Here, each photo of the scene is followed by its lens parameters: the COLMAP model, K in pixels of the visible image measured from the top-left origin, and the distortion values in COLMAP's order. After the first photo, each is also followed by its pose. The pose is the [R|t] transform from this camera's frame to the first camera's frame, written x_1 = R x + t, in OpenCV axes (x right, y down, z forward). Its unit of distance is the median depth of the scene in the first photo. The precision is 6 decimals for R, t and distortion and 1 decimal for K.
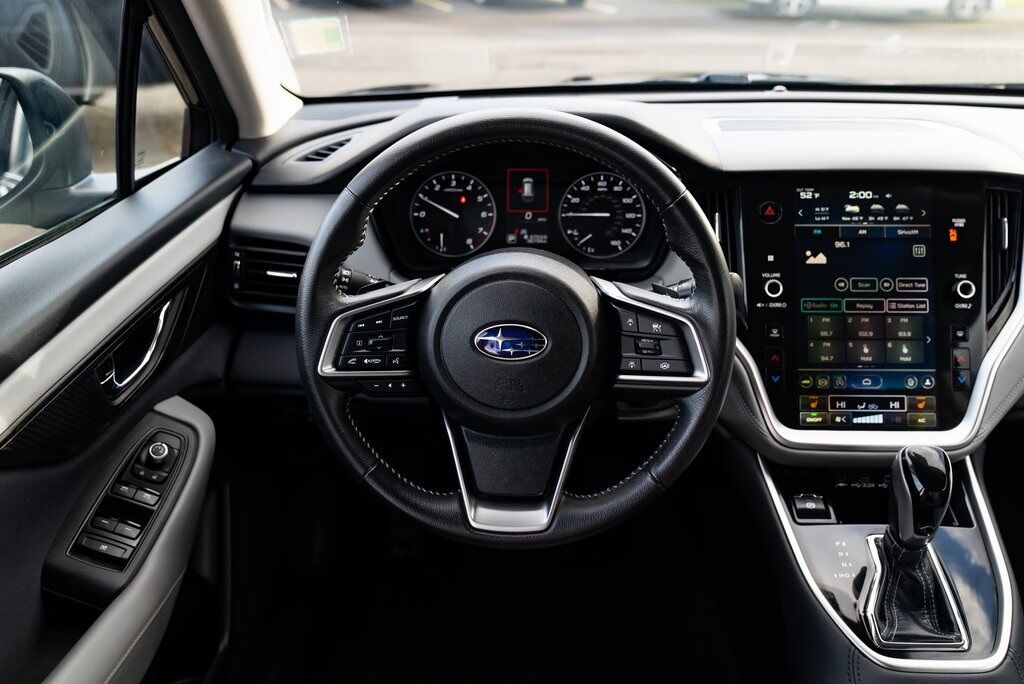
lens RADIAL K [[895.4, 0, 516.1], [0, 895.4, 342.4], [0, 0, 1]] dist [-0.019237, 0.031837]
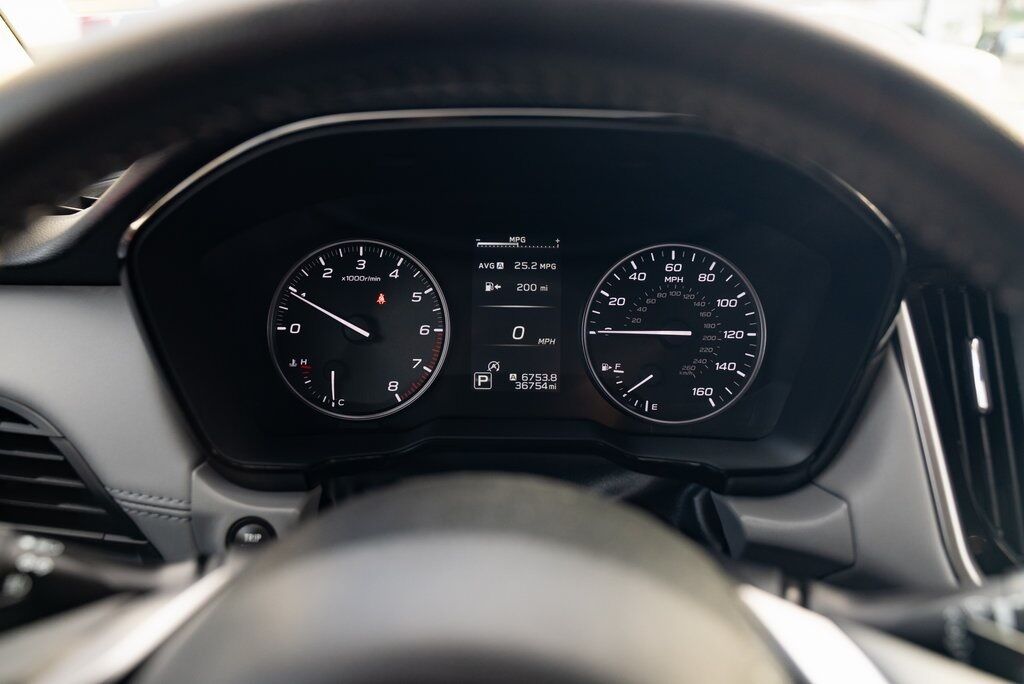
lens RADIAL K [[895.4, 0, 509.1], [0, 895.4, 337.9], [0, 0, 1]] dist [-0.019237, 0.031837]
pose [[0.999944, 0.006159, 0.008600, 0.005379], [-0.005272, 0.995011, -0.099622, -0.103483], [-0.009171, 0.099571, 0.994988, 0.595730]]
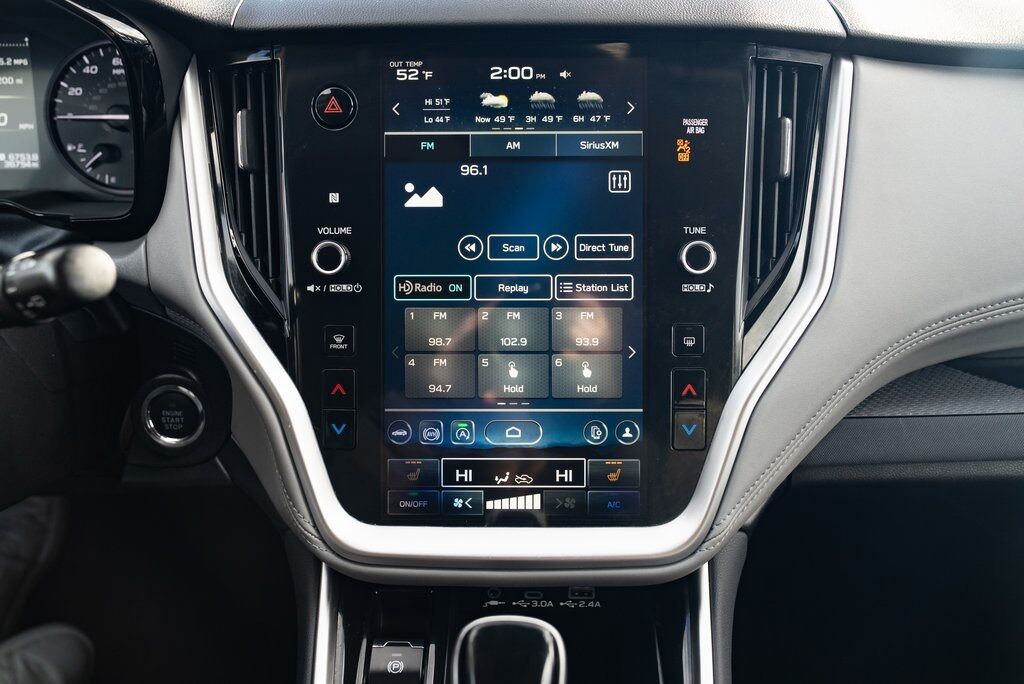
lens RADIAL K [[895.4, 0, 512.6], [0, 895.4, 339.0], [0, 0, 1]] dist [-0.019237, 0.031837]
pose [[0.999969, -0.007034, 0.003587, 0.384179], [0.006658, 0.995378, 0.095806, -0.061167], [-0.004244, -0.095779, 0.995394, 0.468395]]
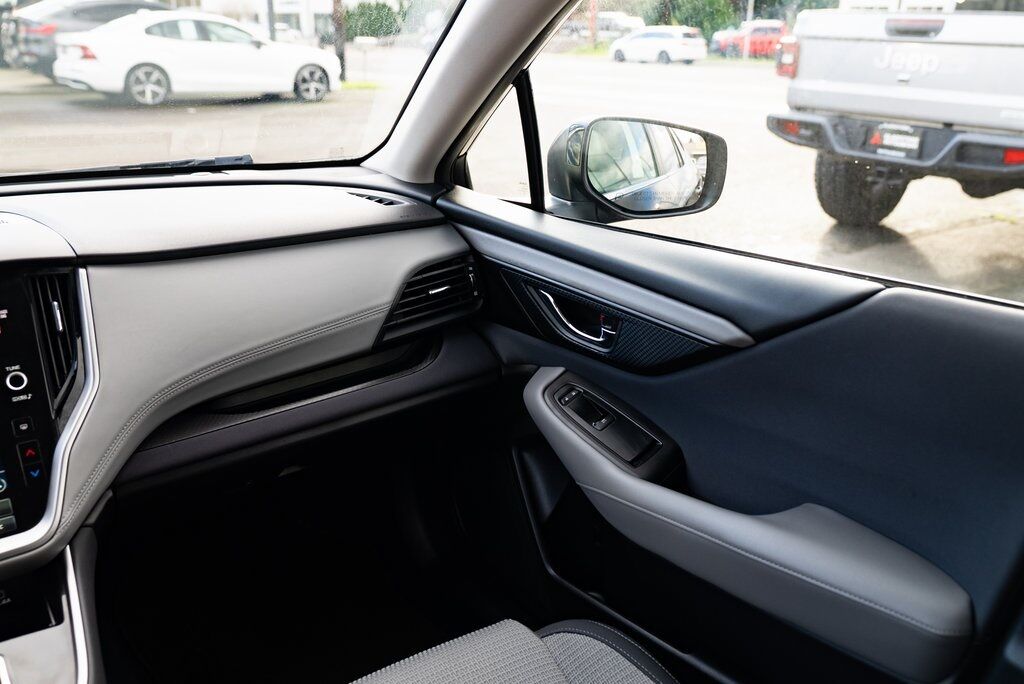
lens RADIAL K [[895.4, 0, 521.5], [0, 895.4, 336.6], [0, 0, 1]] dist [-0.019237, 0.031837]
pose [[0.801901, -0.194787, 0.564812, 0.395484], [0.247408, 0.968759, -0.017166, 0.044162], [-0.543823, 0.153505, 0.825041, -0.095130]]
